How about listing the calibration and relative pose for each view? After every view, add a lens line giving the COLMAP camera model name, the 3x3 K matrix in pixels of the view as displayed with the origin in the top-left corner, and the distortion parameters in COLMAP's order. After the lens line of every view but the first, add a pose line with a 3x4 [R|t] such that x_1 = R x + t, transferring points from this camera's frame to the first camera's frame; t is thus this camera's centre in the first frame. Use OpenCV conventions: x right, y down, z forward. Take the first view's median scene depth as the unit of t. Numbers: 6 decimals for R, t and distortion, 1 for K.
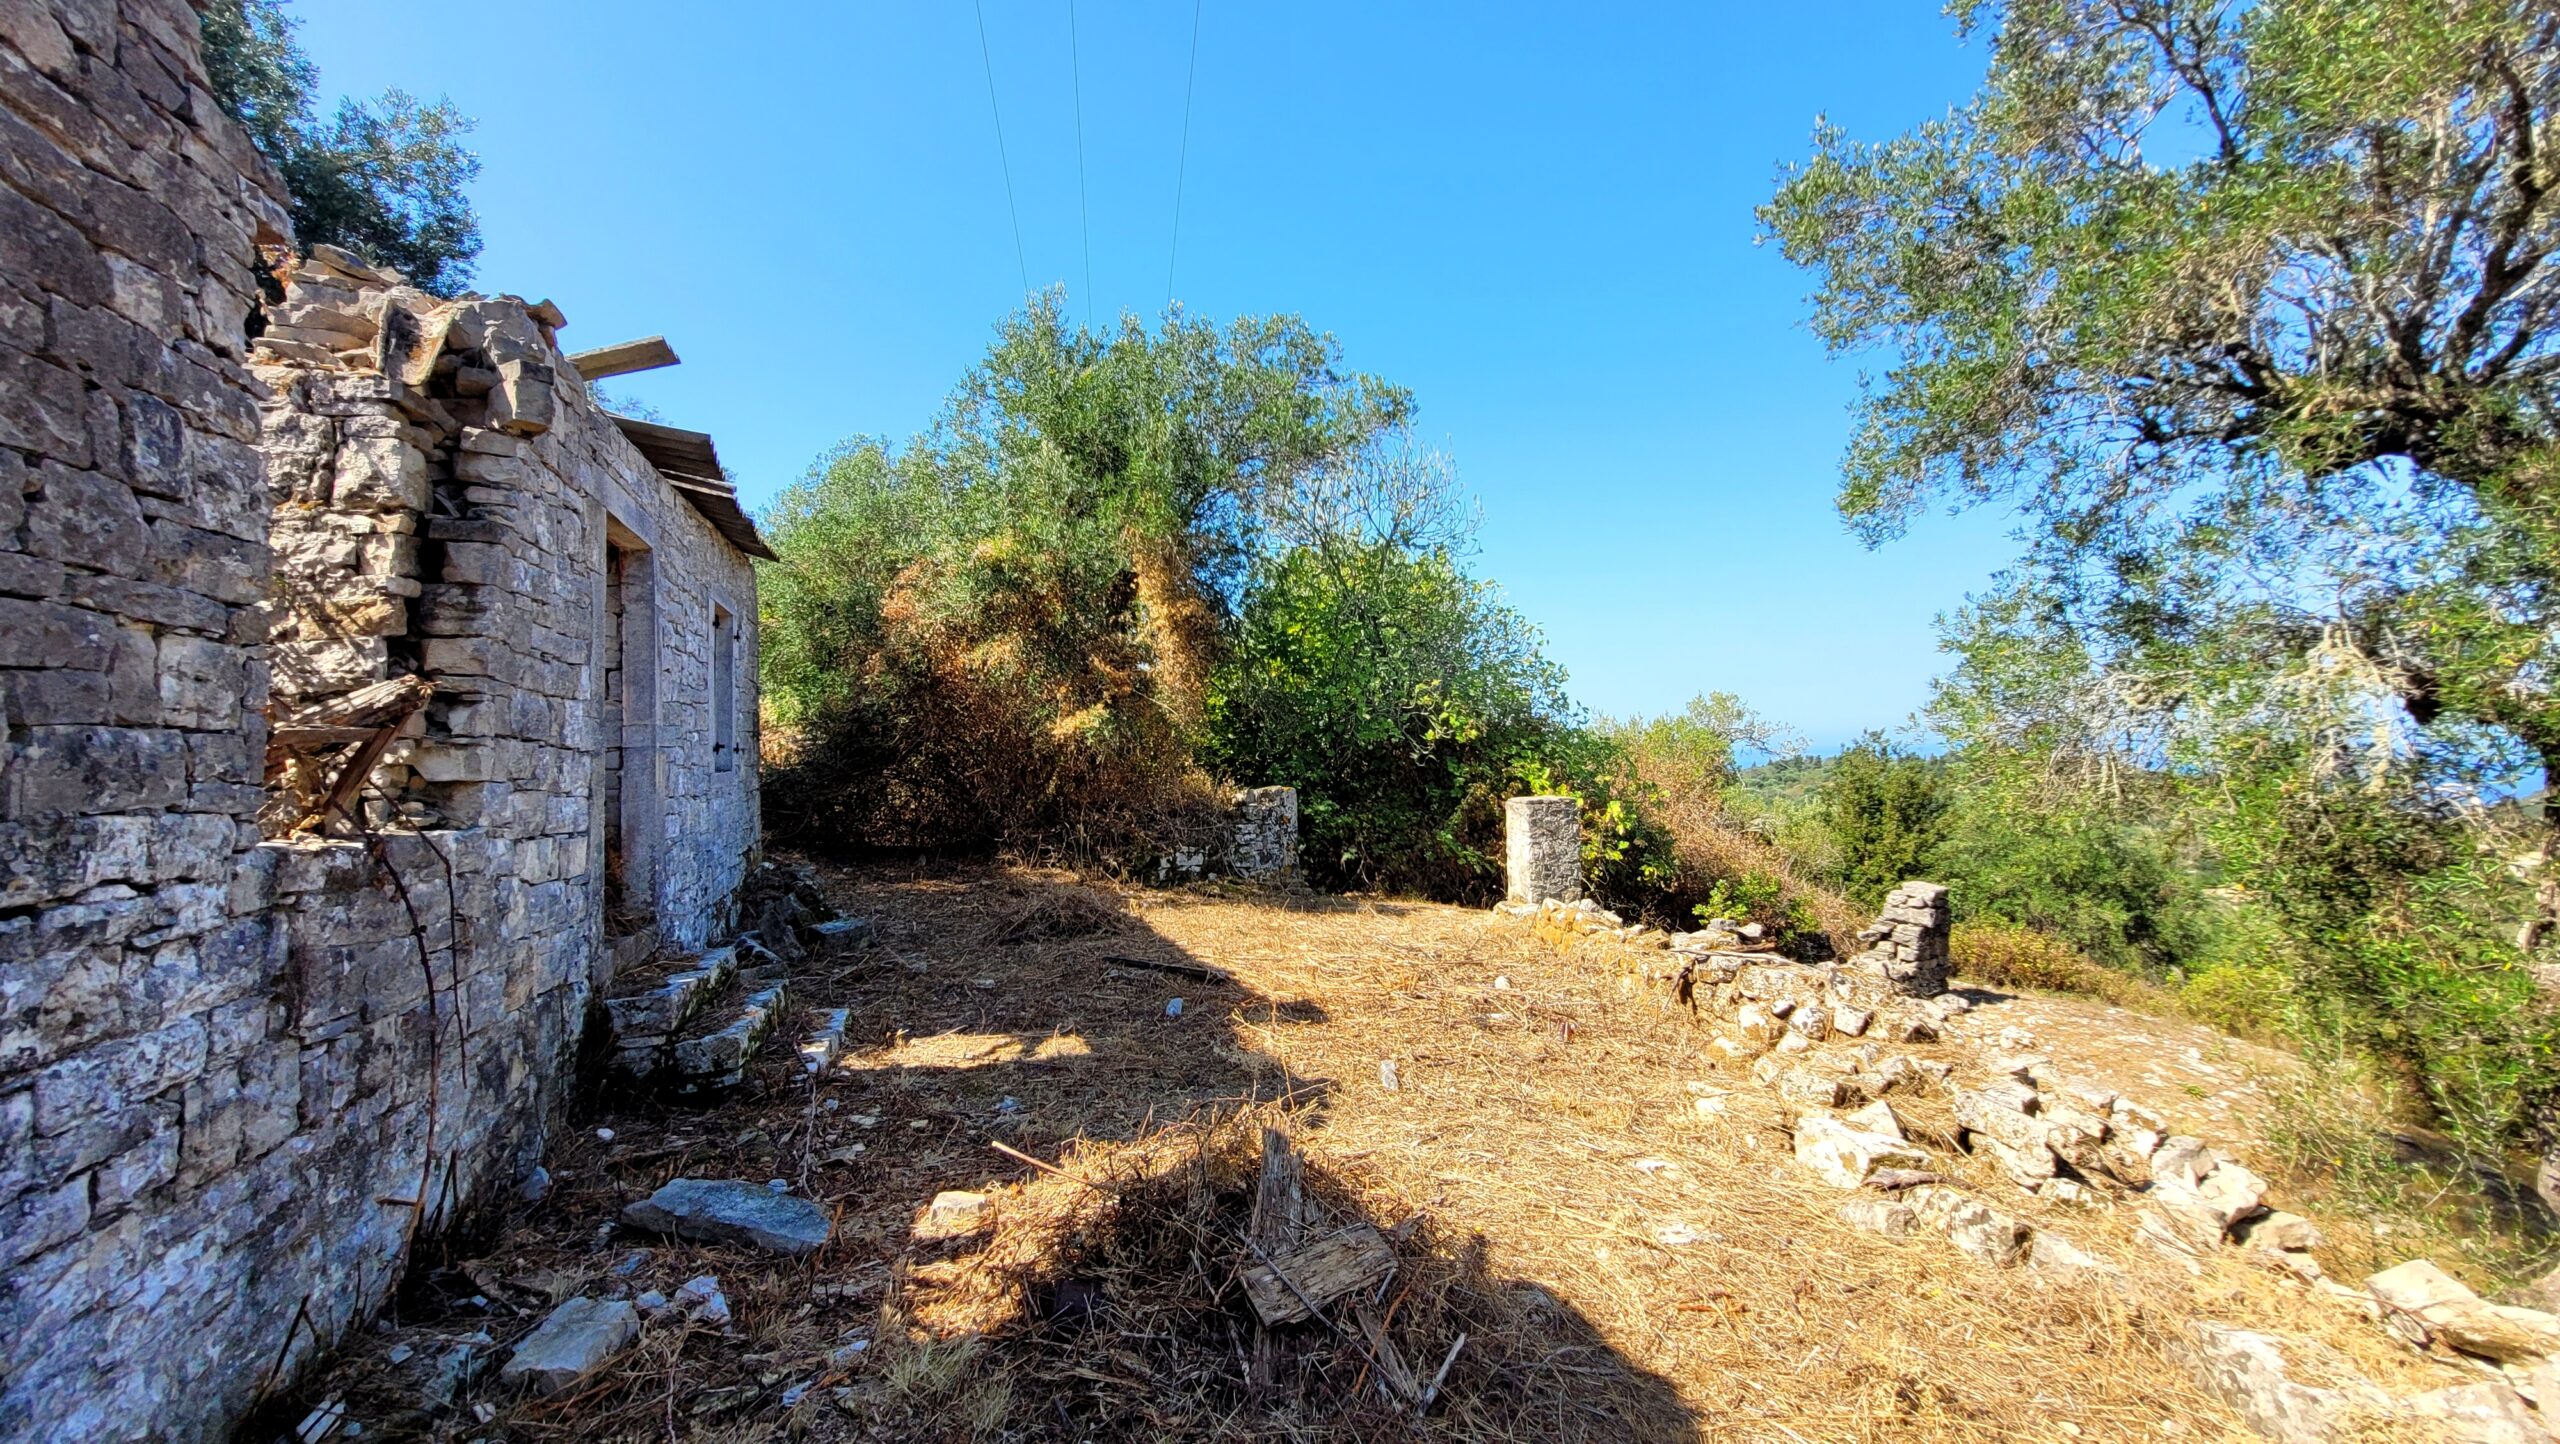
lens RADIAL K [[1017.4, 0, 1277.8], [0, 1017.4, 717.3], [0, 0, 1]] dist [0.007168, -0.001524]
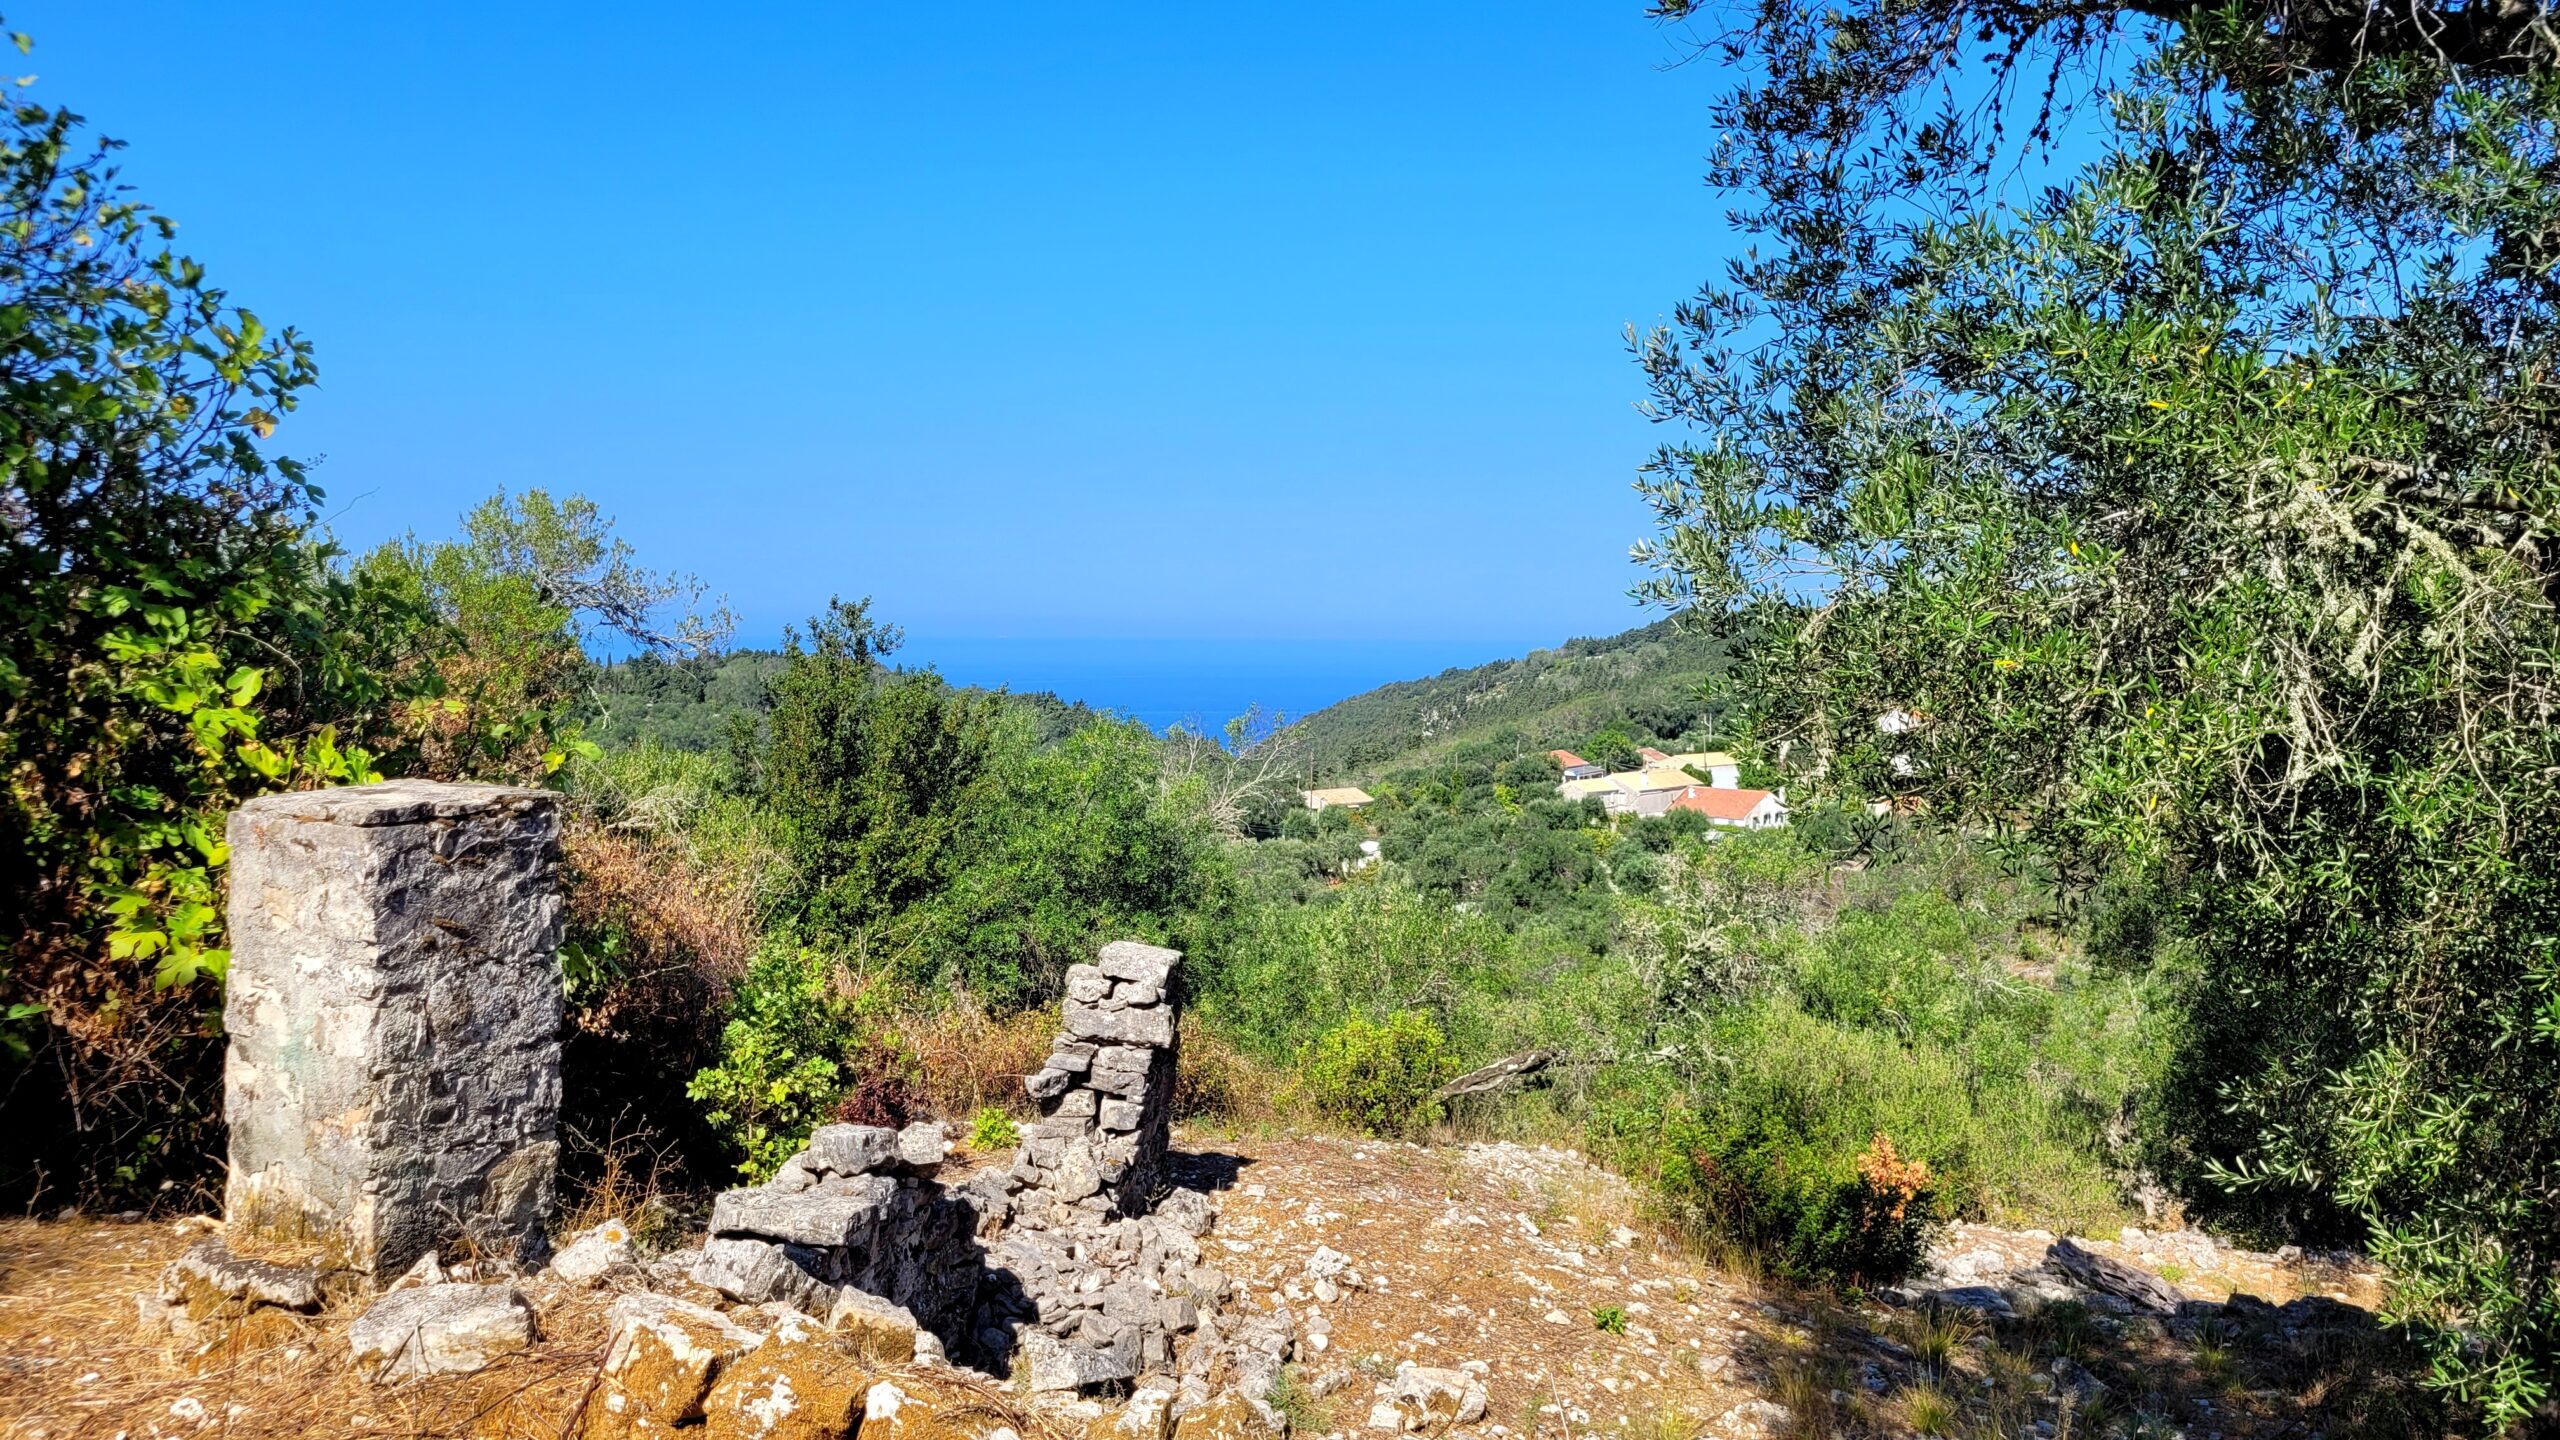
lens RADIAL K [[1956.6, 0, 1289.2], [0, 1956.6, 702.5], [0, 0, 1]] dist [0.026011, -0.004935]
pose [[0.642033, 0.006820, 0.766647, 0.032388], [-0.057173, 0.997602, 0.039006, 0.025826], [-0.764542, -0.068874, 0.640883, 0.507449]]
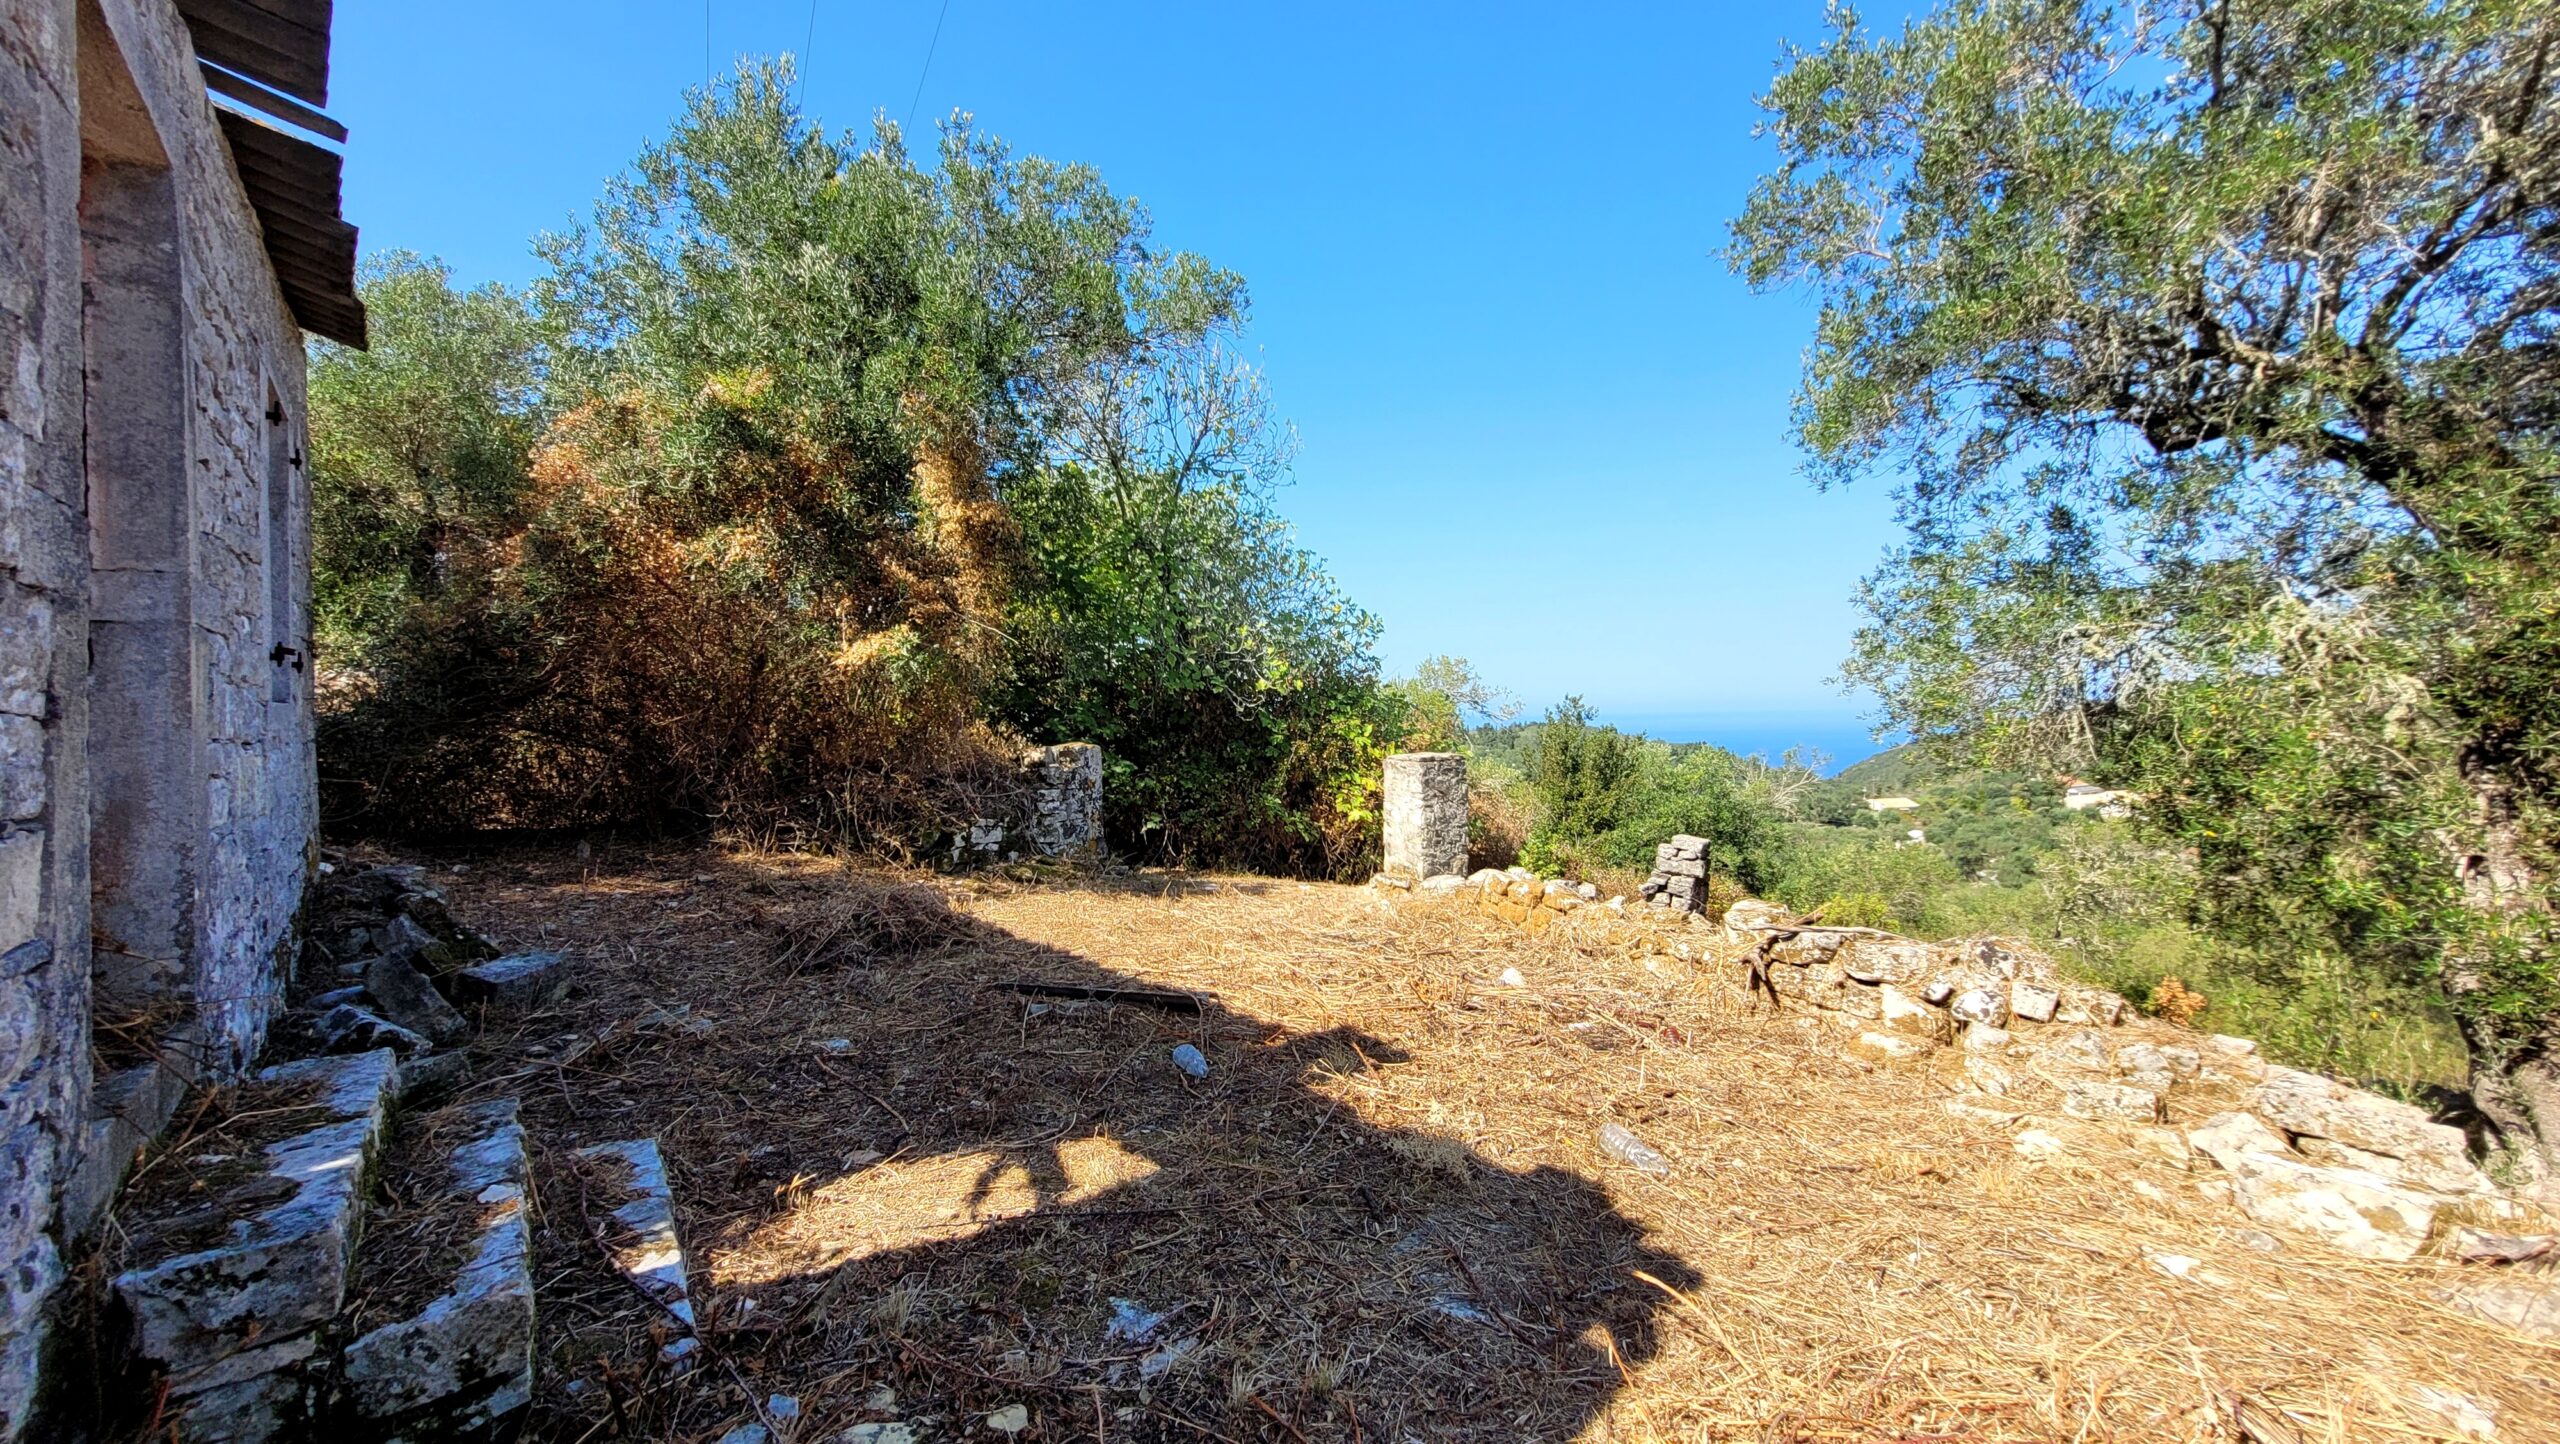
lens RADIAL K [[1017.4, 0, 1279.7], [0, 1017.4, 716.0], [0, 0, 1]] dist [0.007168, -0.001524]
pose [[0.936731, 0.011134, 0.349873, -0.159396], [-0.022299, 0.999362, 0.027900, 0.022856], [-0.349340, -0.033937, 0.936381, 0.207200]]
